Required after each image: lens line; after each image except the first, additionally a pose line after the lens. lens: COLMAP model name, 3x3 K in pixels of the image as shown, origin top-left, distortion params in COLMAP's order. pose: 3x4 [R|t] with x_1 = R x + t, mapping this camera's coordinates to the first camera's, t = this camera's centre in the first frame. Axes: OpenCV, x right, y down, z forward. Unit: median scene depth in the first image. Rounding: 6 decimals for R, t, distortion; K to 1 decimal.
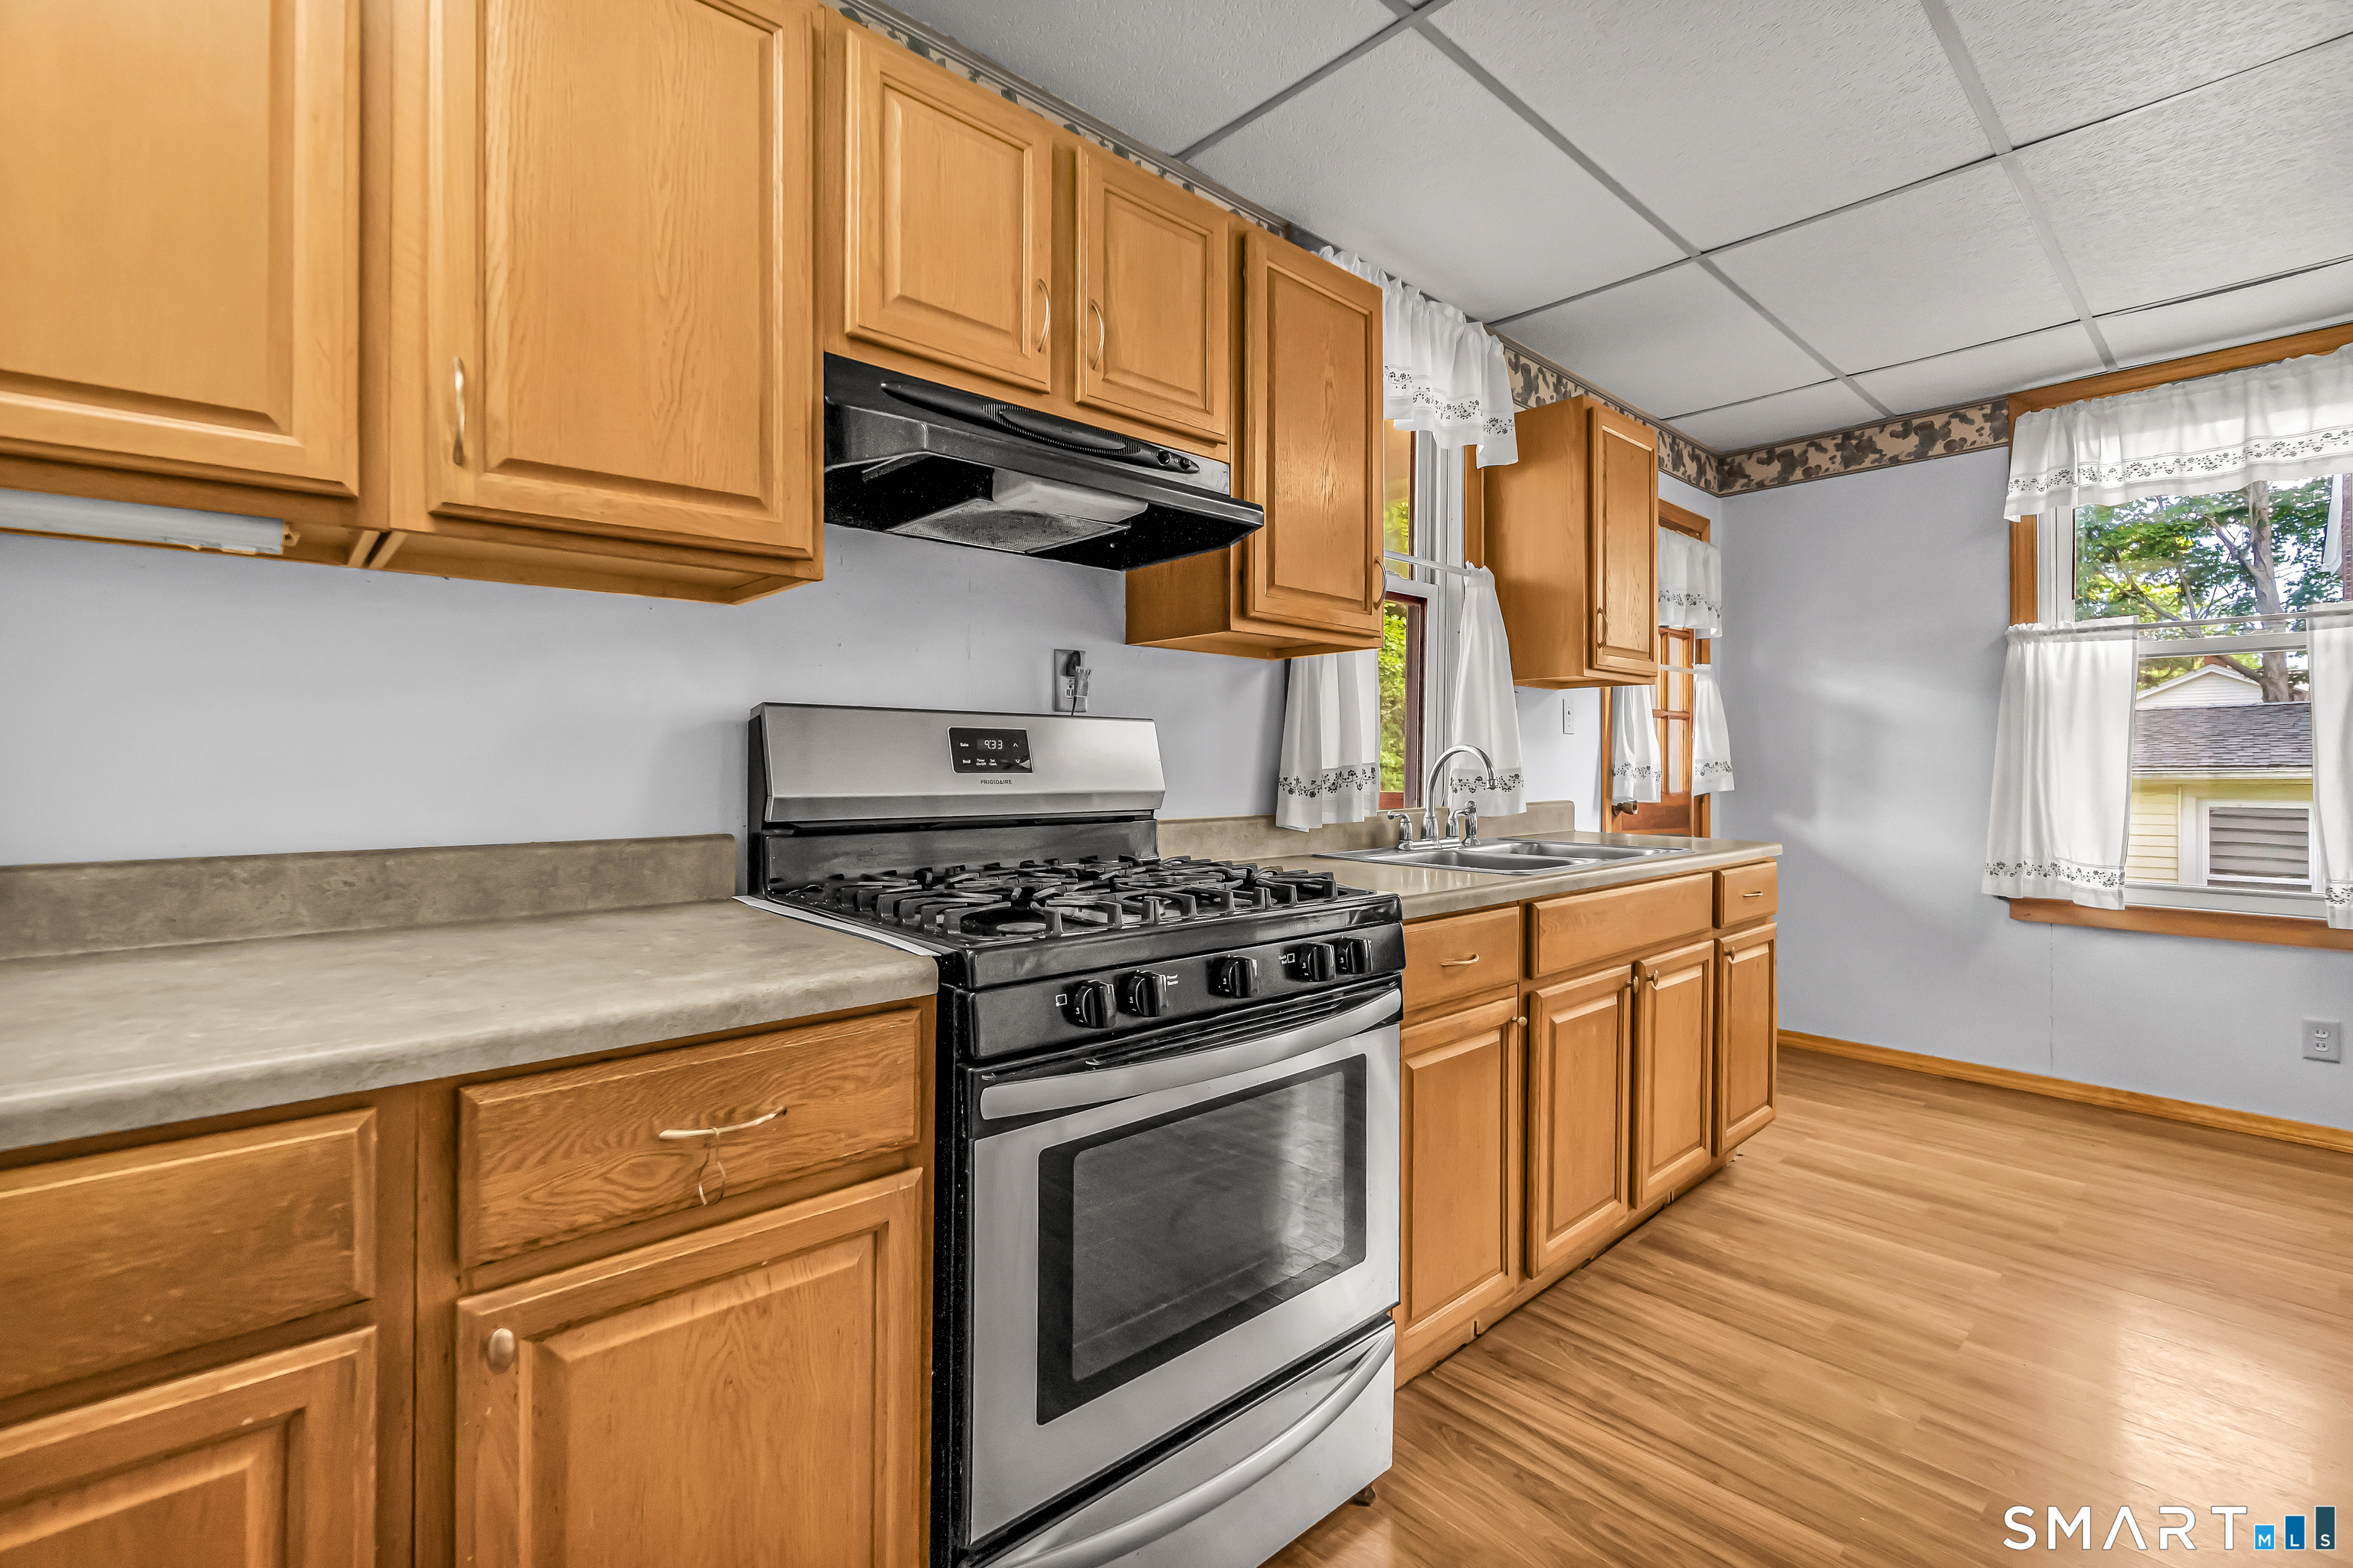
lens RADIAL K [[1029.8, 0, 1177.0], [0, 1029.8, 766.1], [0, 0, 1]] dist [-0.006696, 0.000130]
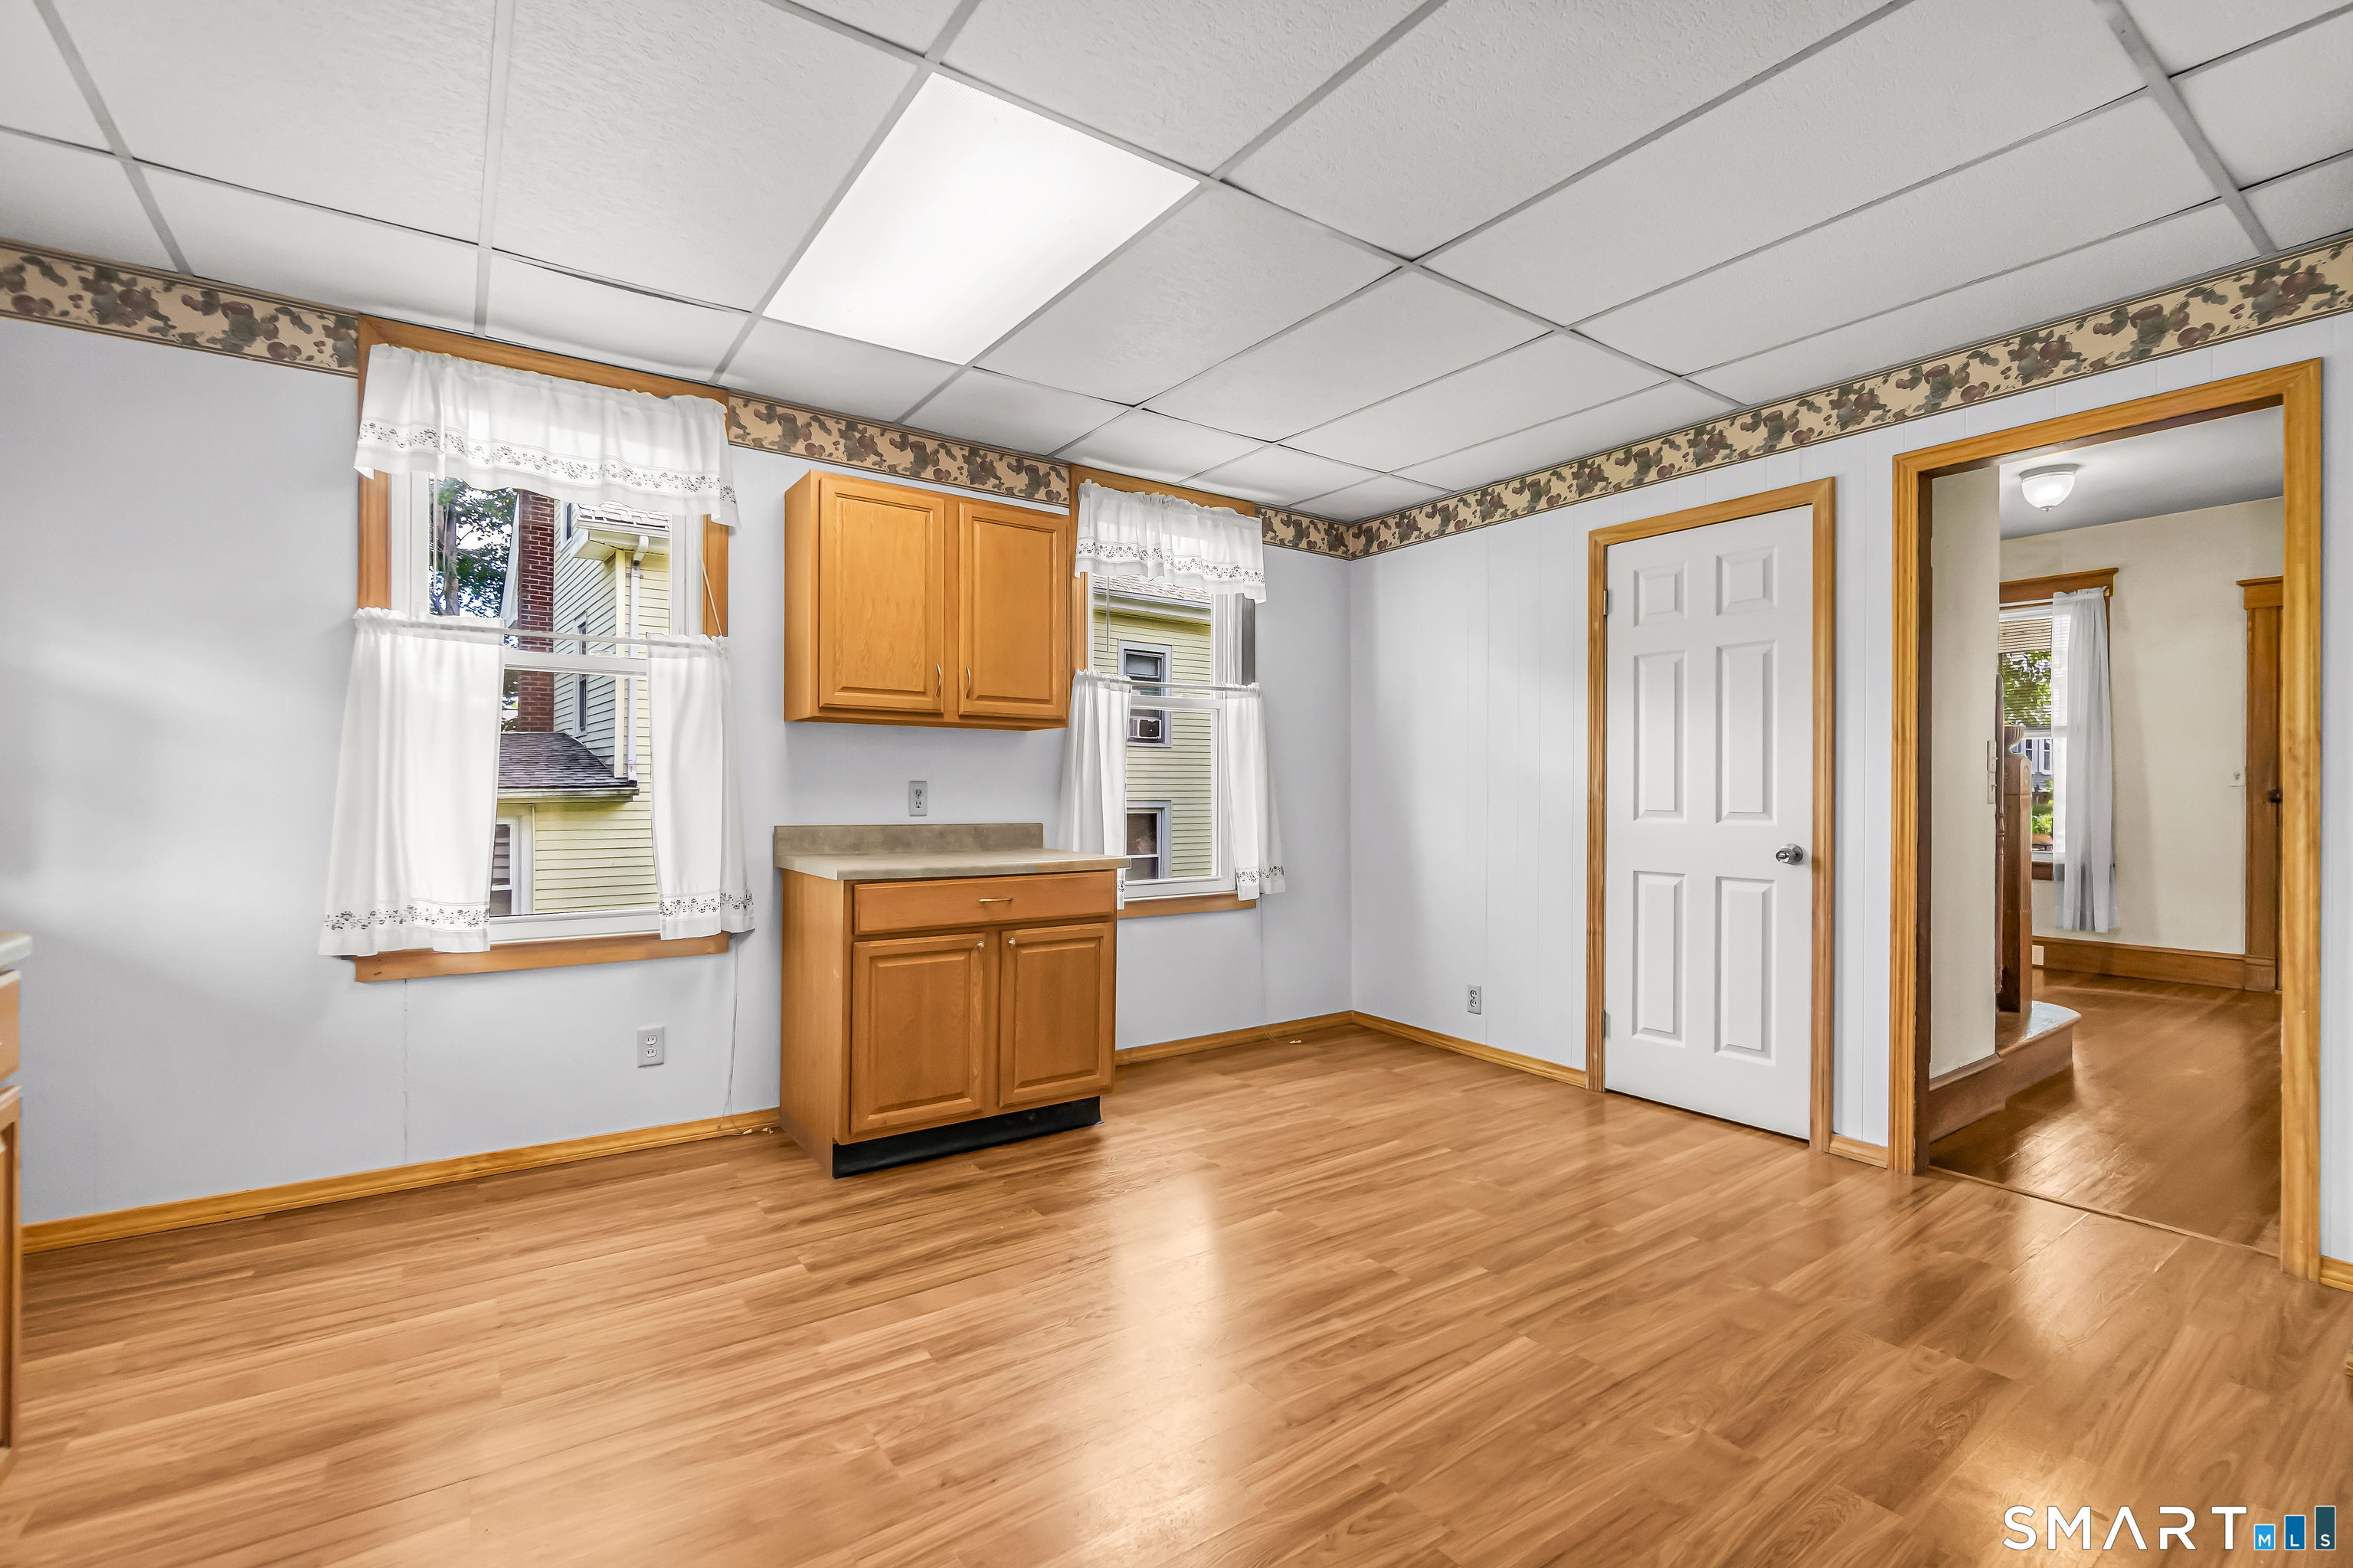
lens RADIAL K [[1029.8, 0, 1180.9], [0, 1029.8, 783.9], [0, 0, 1]] dist [-0.006696, 0.000130]
pose [[0.118271, 0.001839, 0.992980, 0.114682], [-0.001703, 0.999997, -0.001649, -0.002508], [-0.992980, -0.001496, 0.118274, 0.295981]]
